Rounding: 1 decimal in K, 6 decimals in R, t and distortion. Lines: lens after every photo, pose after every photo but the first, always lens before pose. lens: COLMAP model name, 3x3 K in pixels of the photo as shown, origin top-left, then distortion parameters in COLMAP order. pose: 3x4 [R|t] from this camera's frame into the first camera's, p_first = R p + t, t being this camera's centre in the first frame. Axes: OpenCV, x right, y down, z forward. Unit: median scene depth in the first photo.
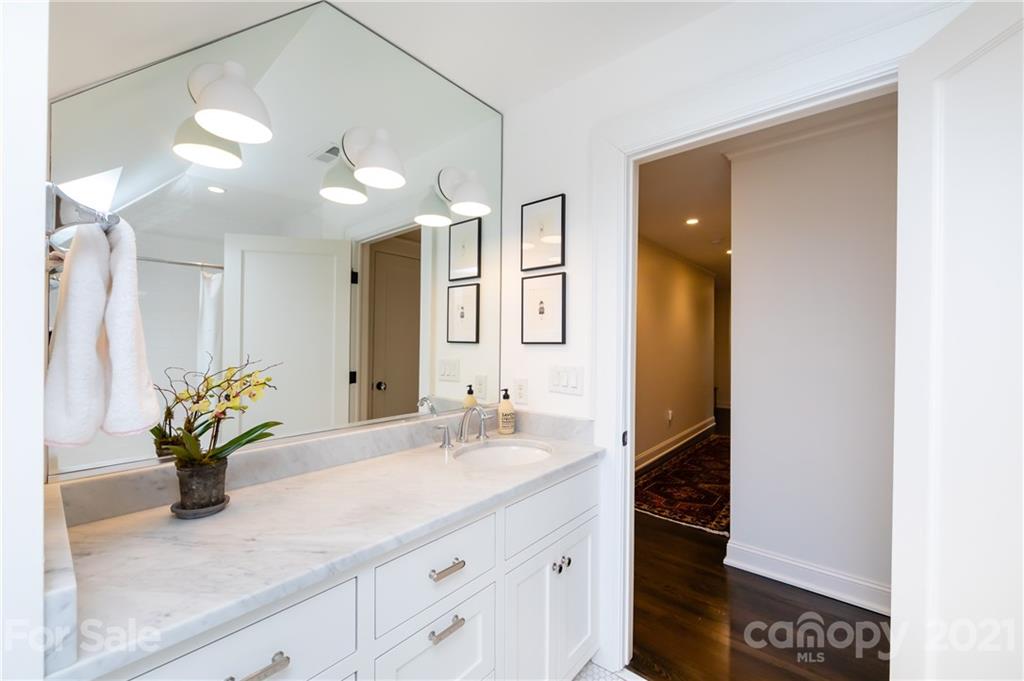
lens RADIAL K [[401.1, 0, 505.8], [0, 401.1, 342.0], [0, 0, 1]] dist [-0.006370, 0.000152]
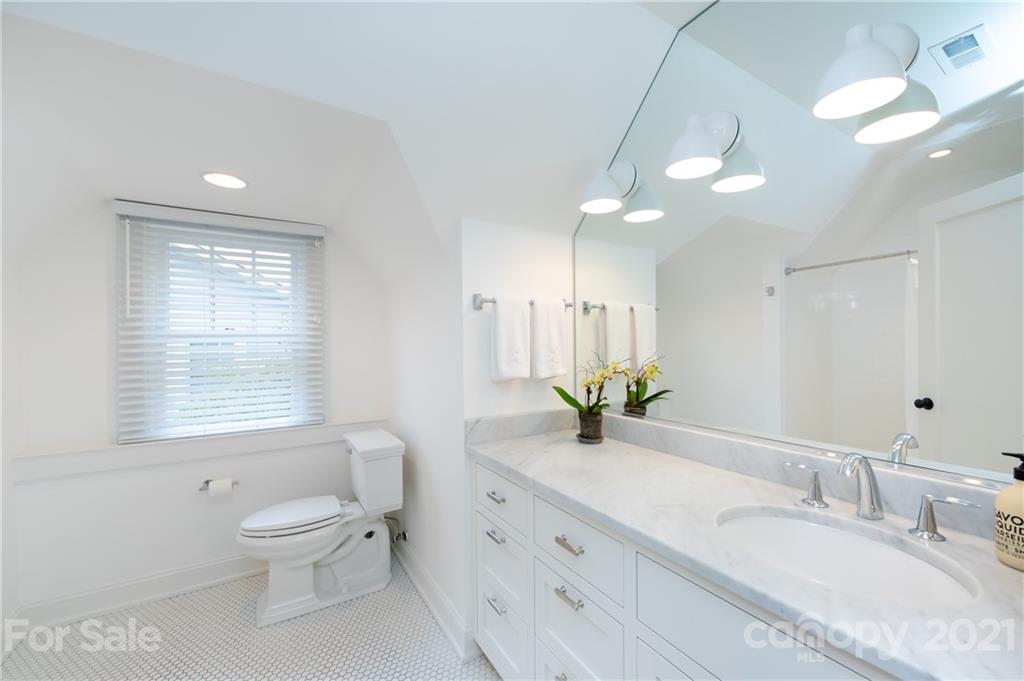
lens RADIAL K [[401.1, 0, 508.3], [0, 401.1, 341.0], [0, 0, 1]] dist [-0.006370, 0.000152]
pose [[-0.301260, -0.007869, -0.953510, 0.949488], [0.005141, 0.999938, -0.009877, 0.011245], [0.953528, -0.007878, -0.301201, 1.148218]]
